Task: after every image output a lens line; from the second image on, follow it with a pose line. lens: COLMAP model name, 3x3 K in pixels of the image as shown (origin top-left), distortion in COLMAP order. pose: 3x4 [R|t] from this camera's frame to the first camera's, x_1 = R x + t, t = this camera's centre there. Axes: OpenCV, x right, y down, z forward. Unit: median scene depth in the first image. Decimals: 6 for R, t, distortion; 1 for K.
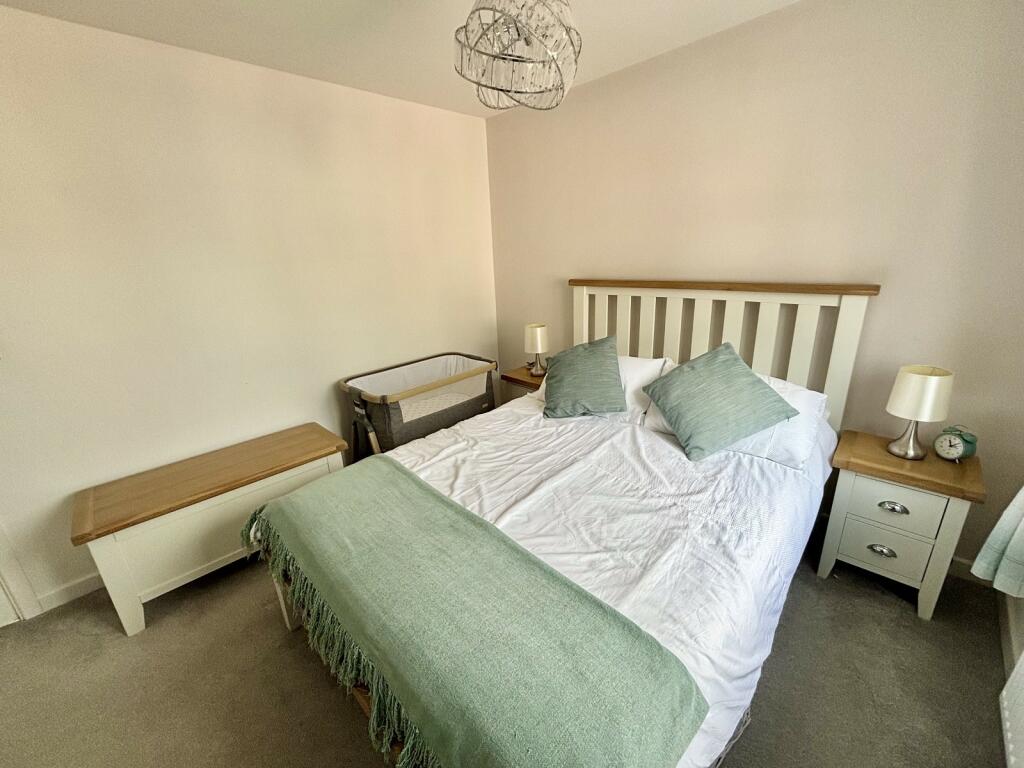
lens RADIAL K [[415.4, 0, 510.6], [0, 415.4, 384.0], [0, 0, 1]] dist [0.004230, -0.001182]
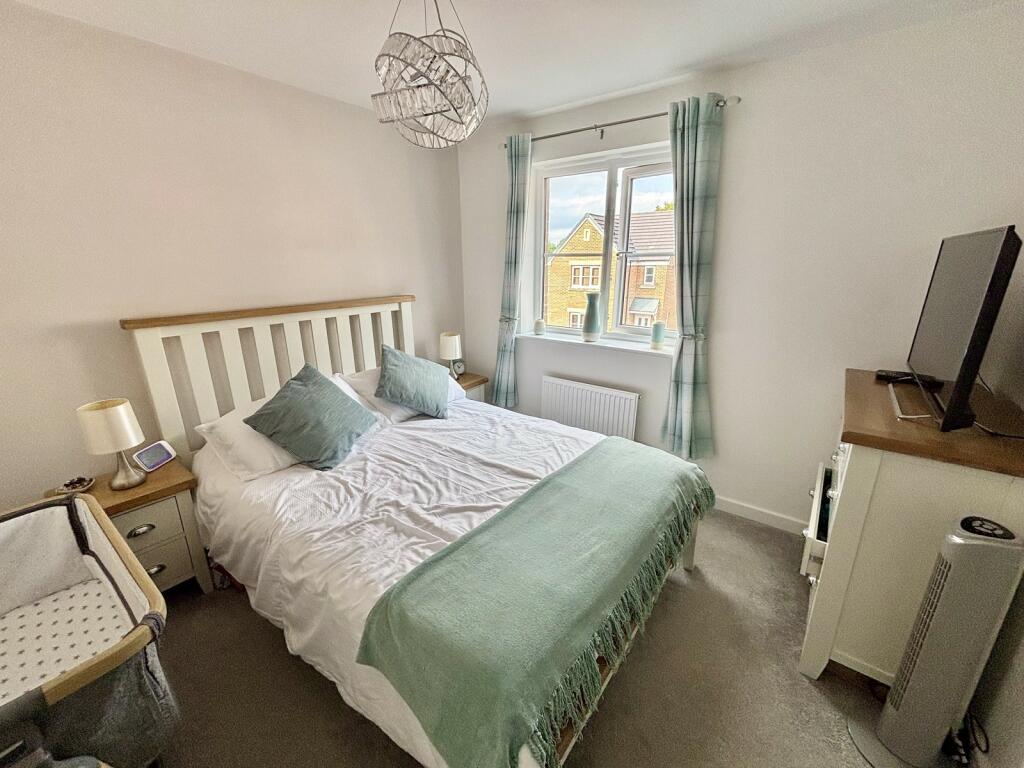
lens RADIAL K [[415.4, 0, 510.4], [0, 415.4, 383.2], [0, 0, 1]] dist [0.004230, -0.001182]
pose [[-0.138933, -0.241736, 0.960344, -0.896234], [0.313934, 0.908981, 0.274224, -0.238918], [-0.939225, 0.339583, -0.050398, 0.791310]]
